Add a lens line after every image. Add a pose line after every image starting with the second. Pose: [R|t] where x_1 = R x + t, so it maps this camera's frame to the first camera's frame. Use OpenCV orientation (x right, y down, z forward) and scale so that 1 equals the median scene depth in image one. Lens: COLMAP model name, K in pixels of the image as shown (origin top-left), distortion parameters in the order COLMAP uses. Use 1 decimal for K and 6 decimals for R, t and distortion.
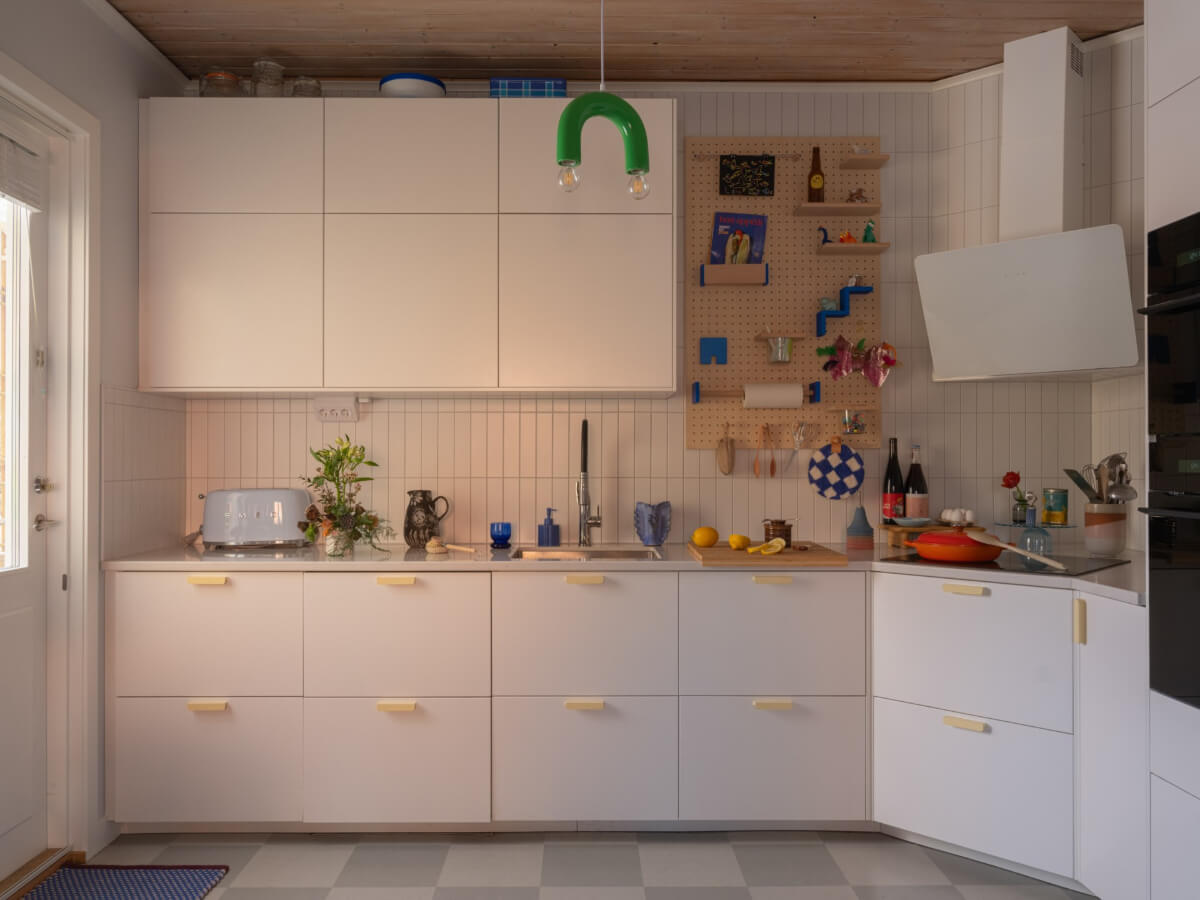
lens RADIAL K [[951.4, 0, 600.0], [0, 951.4, 450.0], [0, 0, 1]] dist [0.001170, 0.001901]
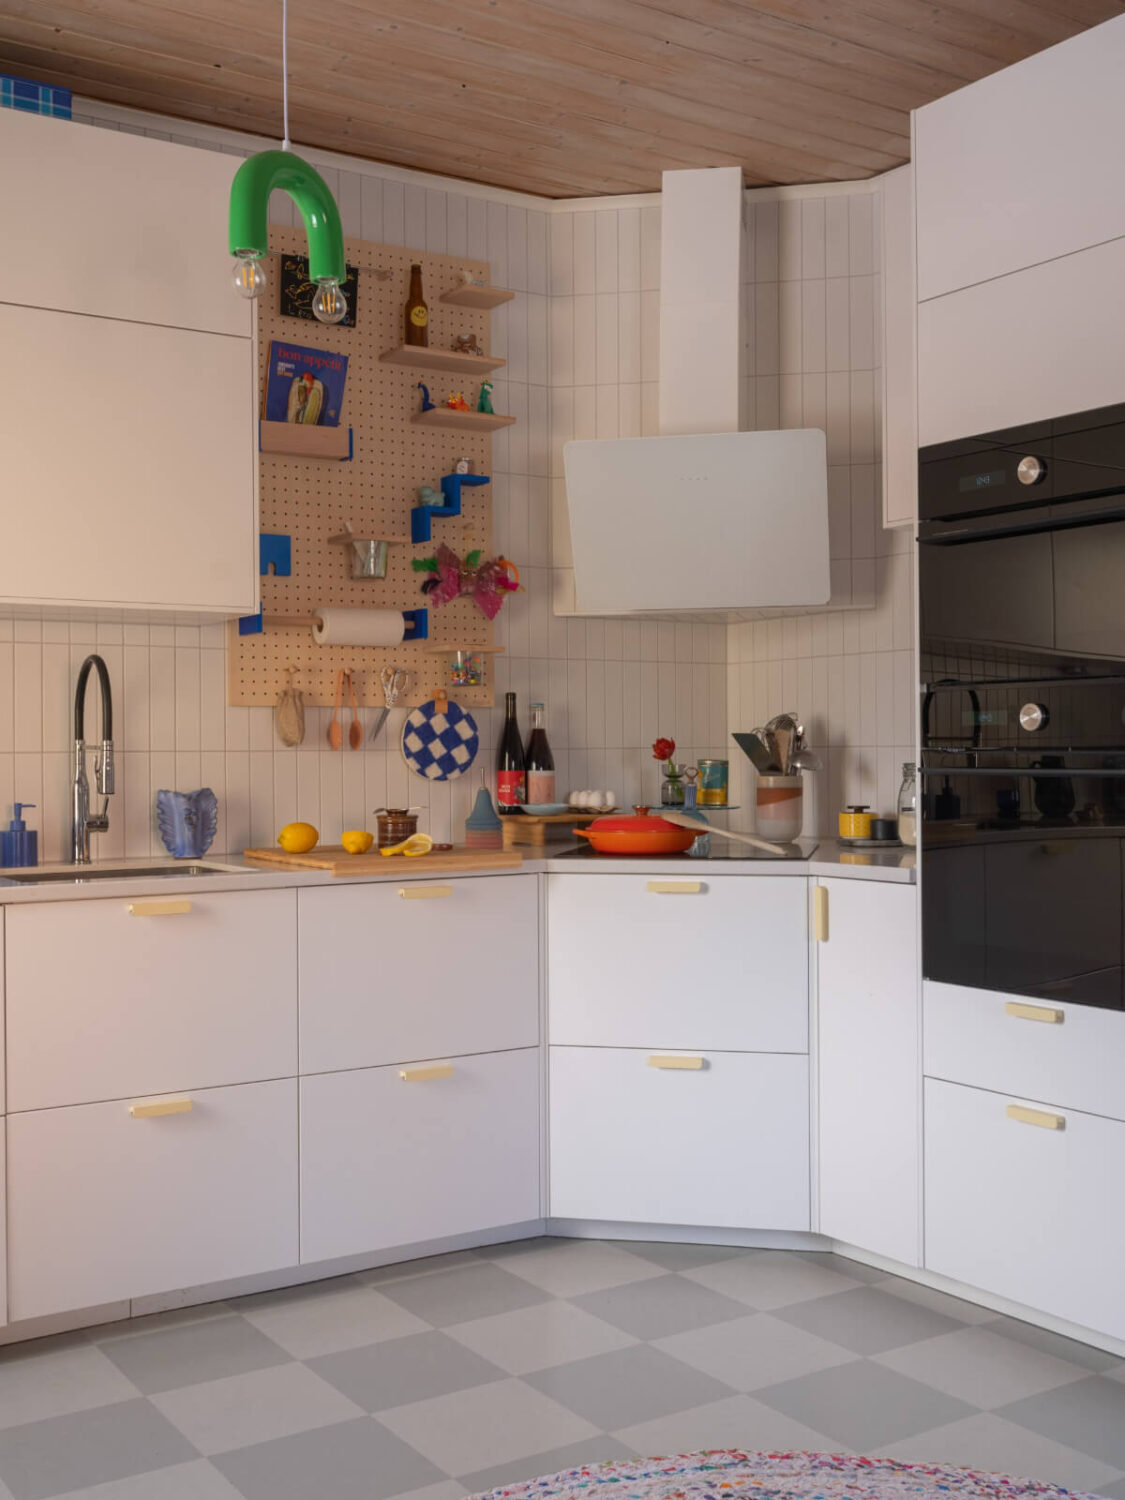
lens RADIAL K [[1598.7, 0, 562.5], [0, 1598.7, 750.0], [0, 0, 1]] dist [0.001124, -0.018124]
pose [[0.839291, -0.006522, 0.543643, -0.310160], [0.001748, 0.999955, 0.009298, 0.019179], [-0.543680, -0.006853, 0.839265, -0.022371]]
